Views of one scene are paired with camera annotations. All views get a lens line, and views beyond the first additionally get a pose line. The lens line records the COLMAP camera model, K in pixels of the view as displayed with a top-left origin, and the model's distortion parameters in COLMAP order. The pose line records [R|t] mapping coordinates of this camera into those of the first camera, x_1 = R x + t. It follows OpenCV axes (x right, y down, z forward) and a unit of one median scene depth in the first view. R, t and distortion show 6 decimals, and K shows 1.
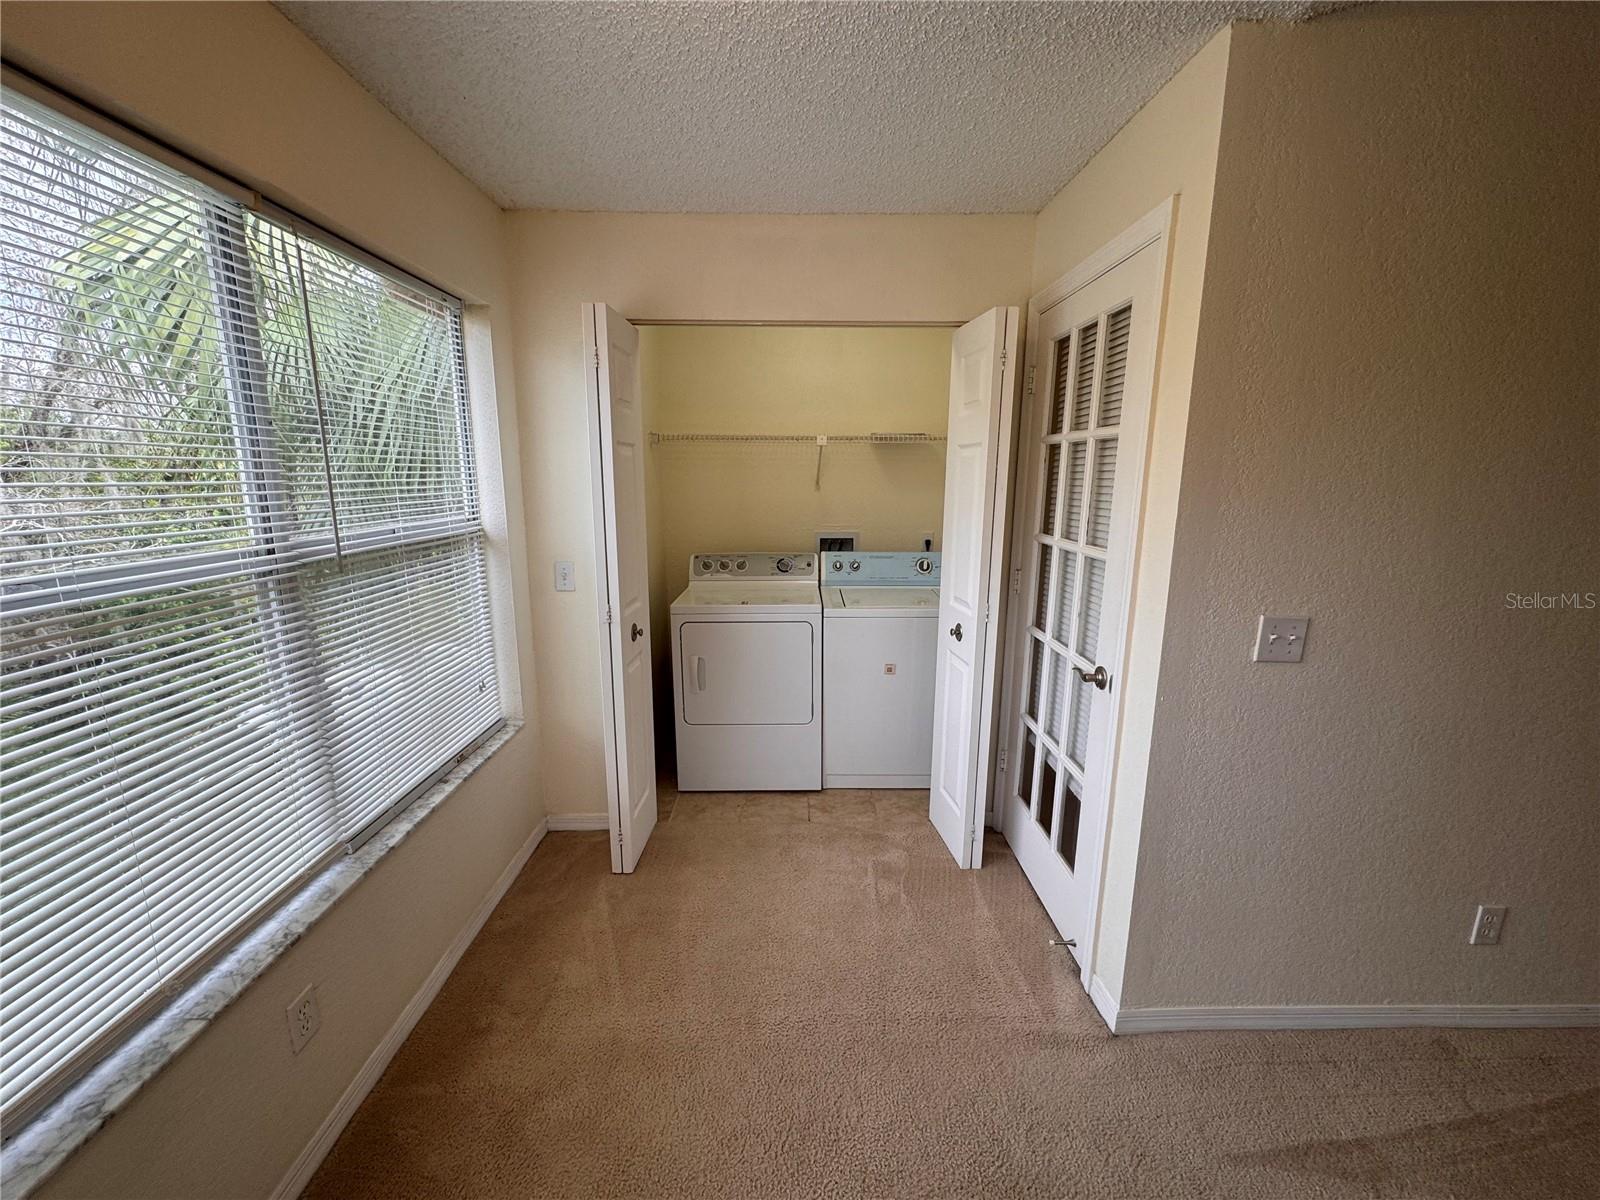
lens RADIAL K [[646.1, 0, 800.9], [0, 646.1, 597.2], [0, 0, 1]] dist [-0.000512, 0.000640]
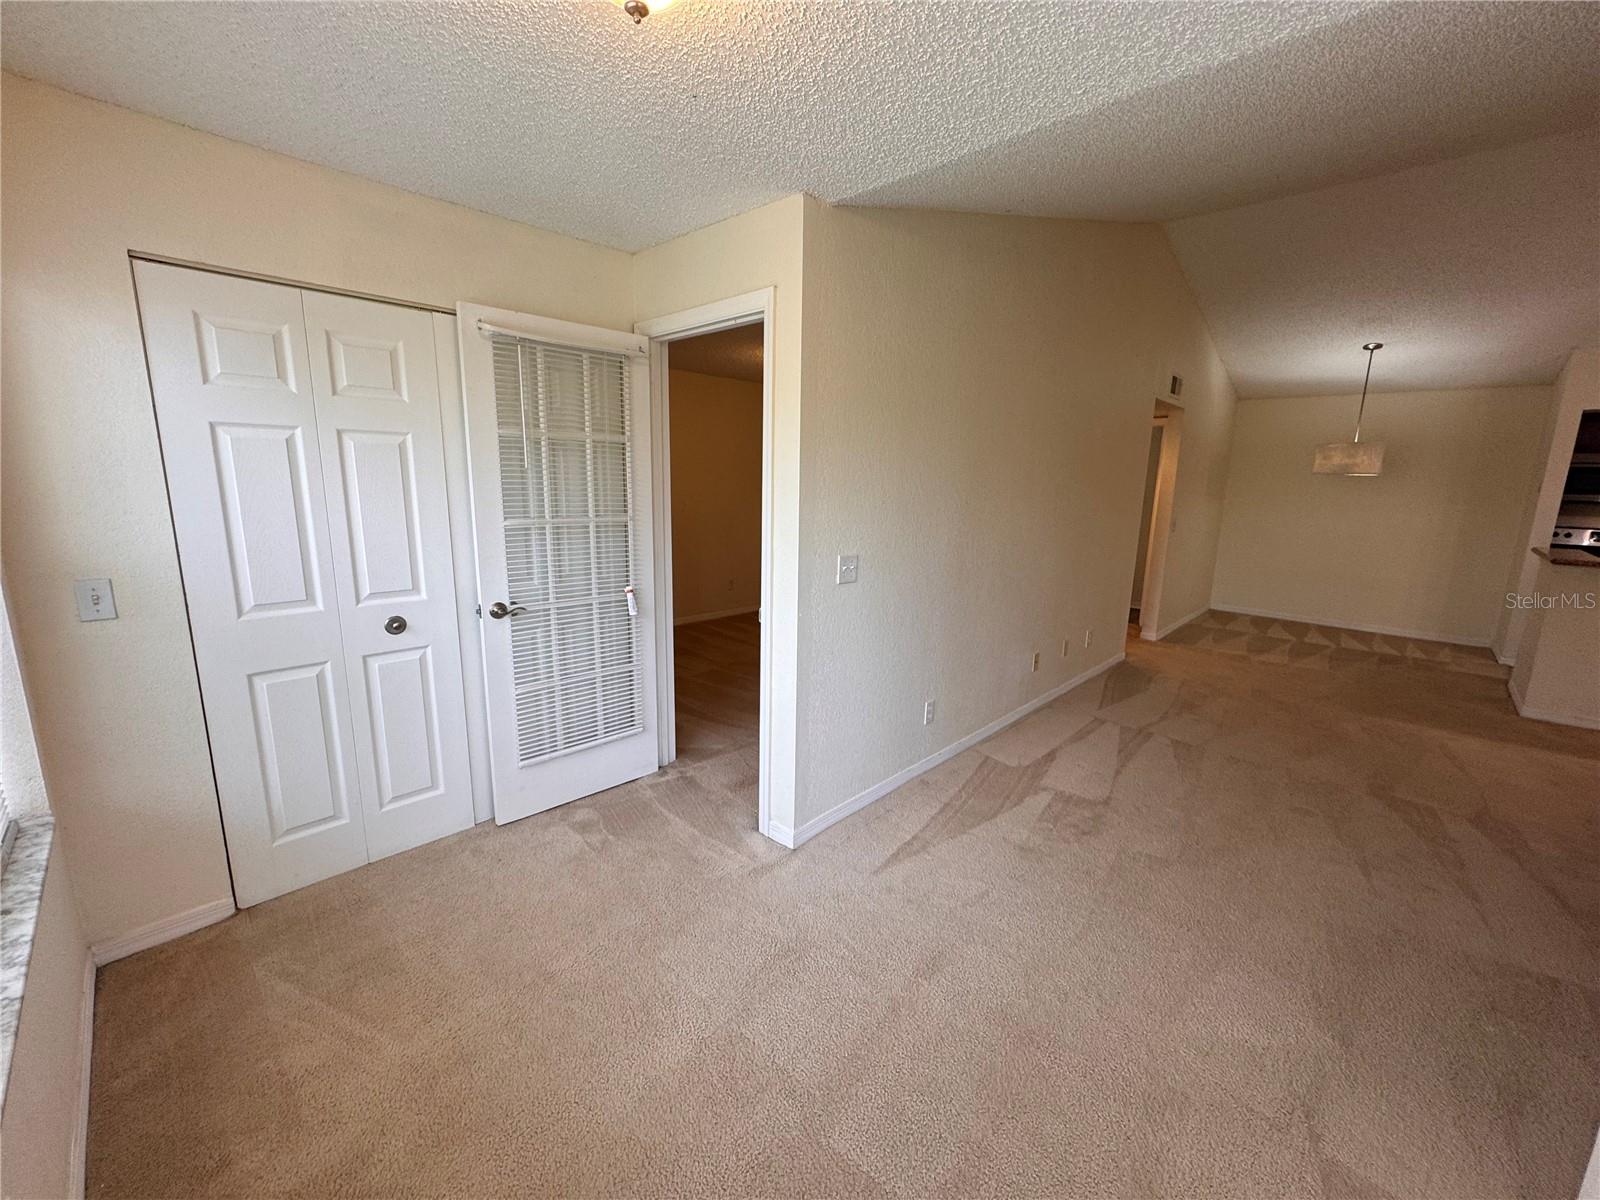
lens RADIAL K [[646.1, 0, 801.6], [0, 646.1, 599.6], [0, 0, 1]] dist [-0.000512, 0.000640]
pose [[0.706706, -0.133026, 0.694889, -0.455718], [0.123892, 0.990257, 0.063572, 0.020329], [-0.696575, 0.041165, 0.716302, -0.095109]]
